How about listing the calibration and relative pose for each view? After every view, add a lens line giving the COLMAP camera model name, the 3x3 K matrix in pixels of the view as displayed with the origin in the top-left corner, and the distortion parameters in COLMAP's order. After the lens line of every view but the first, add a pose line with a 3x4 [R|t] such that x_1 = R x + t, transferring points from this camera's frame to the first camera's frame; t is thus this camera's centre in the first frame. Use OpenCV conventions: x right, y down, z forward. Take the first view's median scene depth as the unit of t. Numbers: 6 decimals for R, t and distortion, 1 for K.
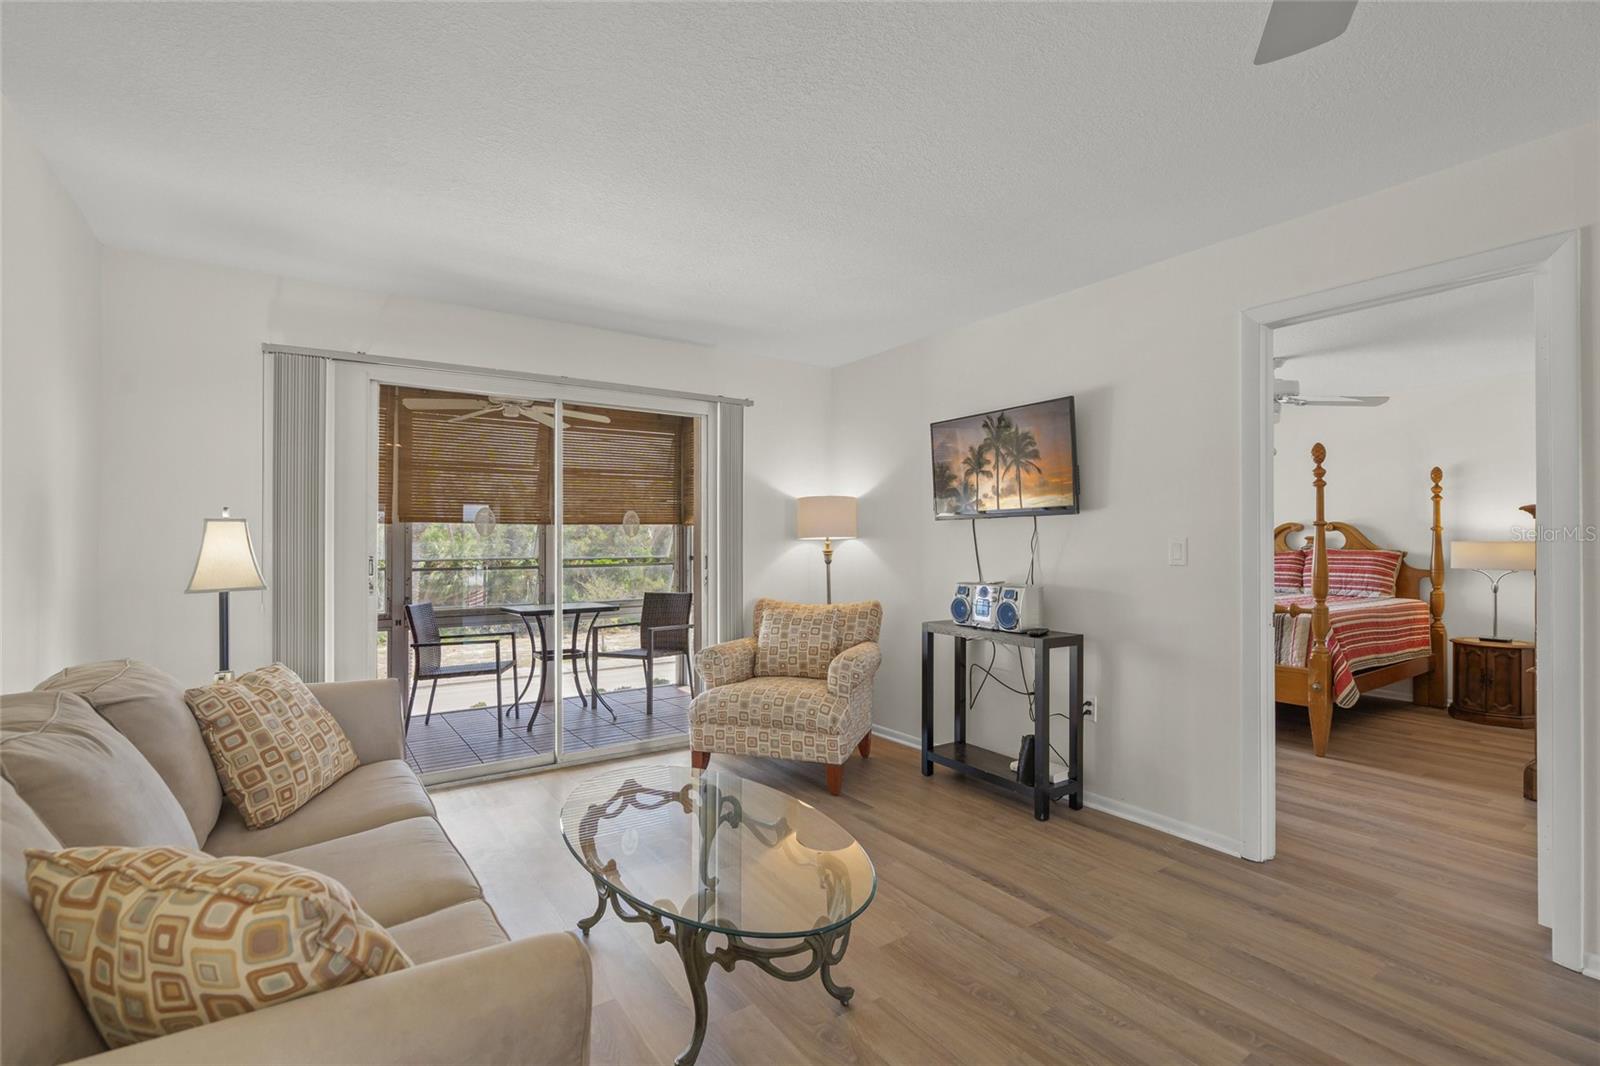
lens RADIAL K [[730.8, 0, 793.8], [0, 730.8, 536.7], [0, 0, 1]] dist [-0.003024, 0.000841]
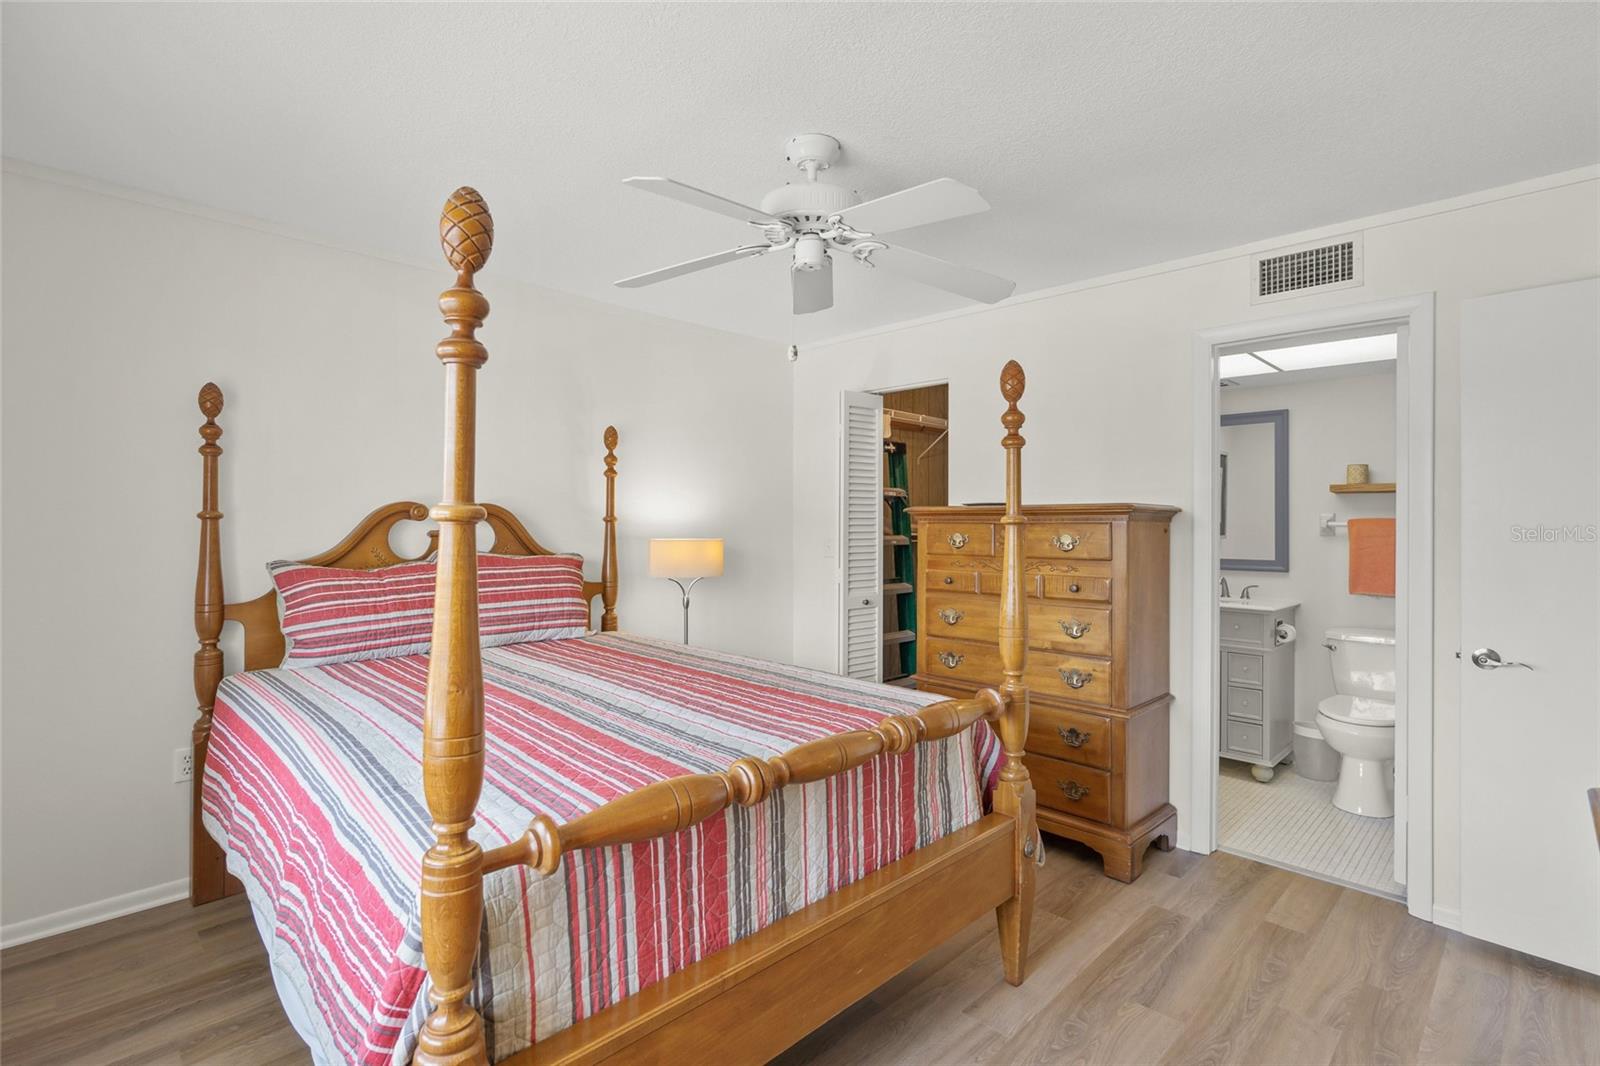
lens RADIAL K [[730.8, 0, 805.2], [0, 730.8, 526.5], [0, 0, 1]] dist [-0.003024, 0.000841]
pose [[-0.174652, -0.007691, 0.984600, 0.198823], [-0.012966, 0.999901, 0.005511, -0.010596], [-0.984545, -0.011804, -0.174734, 0.949701]]
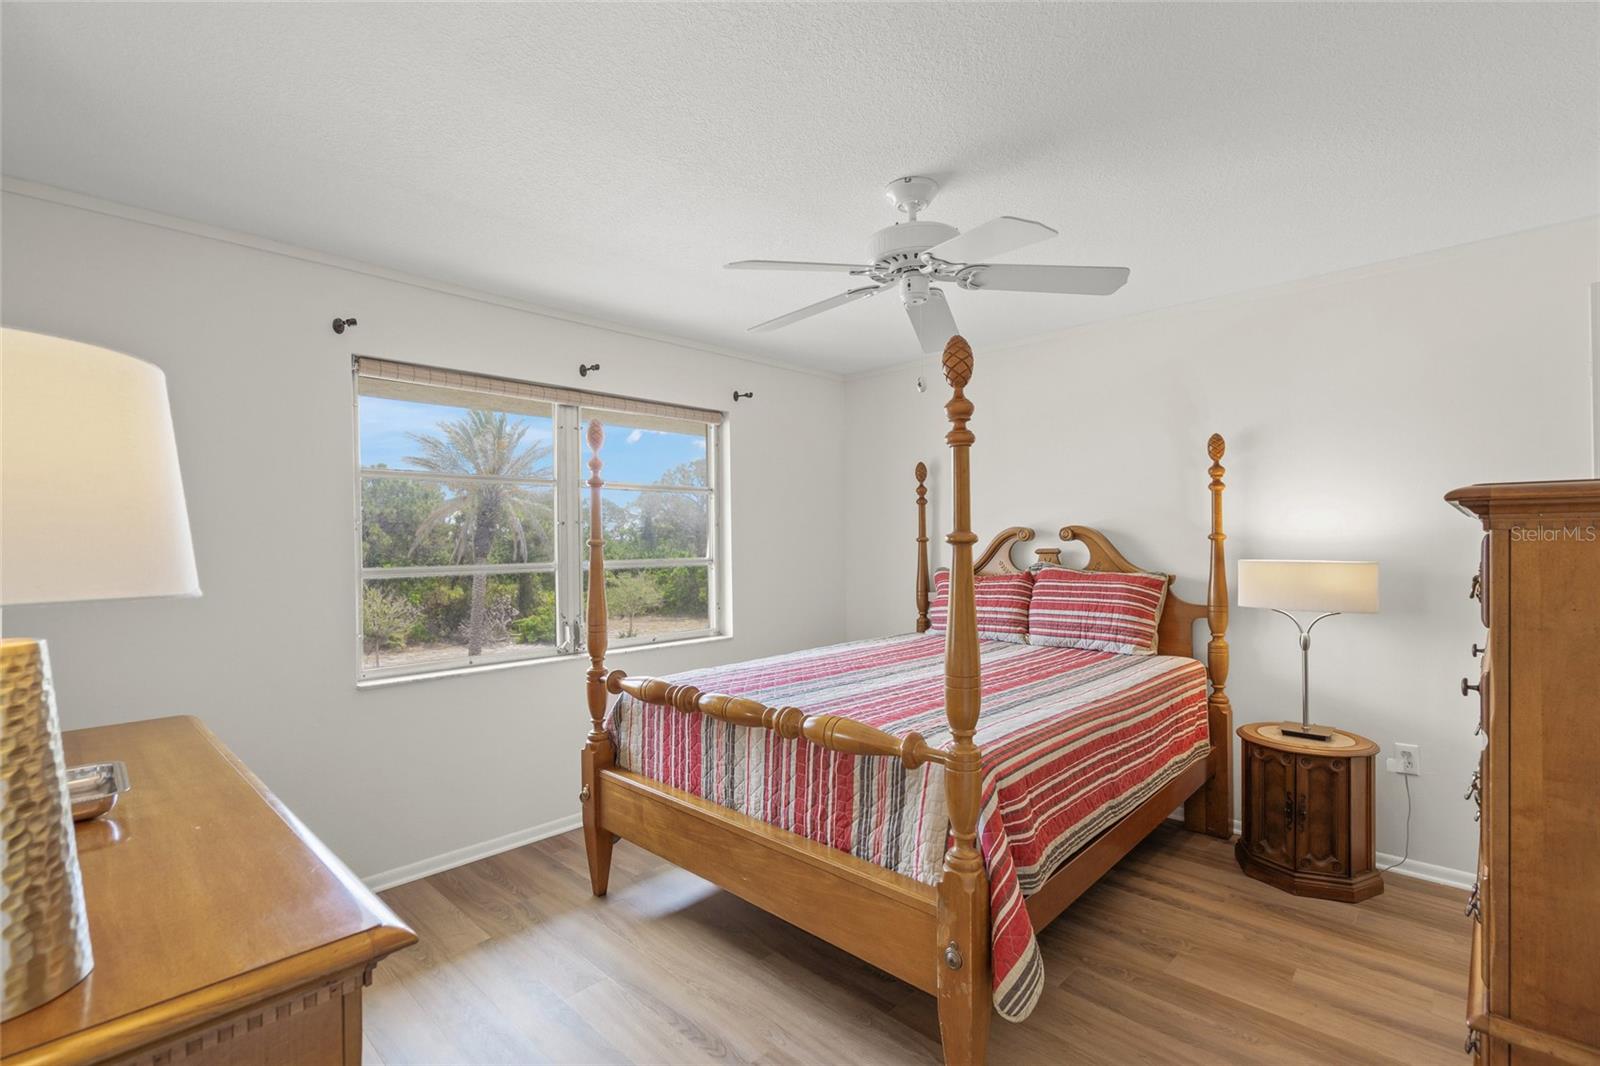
lens RADIAL K [[730.8, 0, 808.5], [0, 730.8, 544.7], [0, 0, 1]] dist [-0.003024, 0.000841]
pose [[0.977903, -0.014005, 0.208589, 0.432681], [0.011714, 0.999857, 0.012217, -0.016022], [-0.208731, -0.009504, 0.977927, 0.488519]]
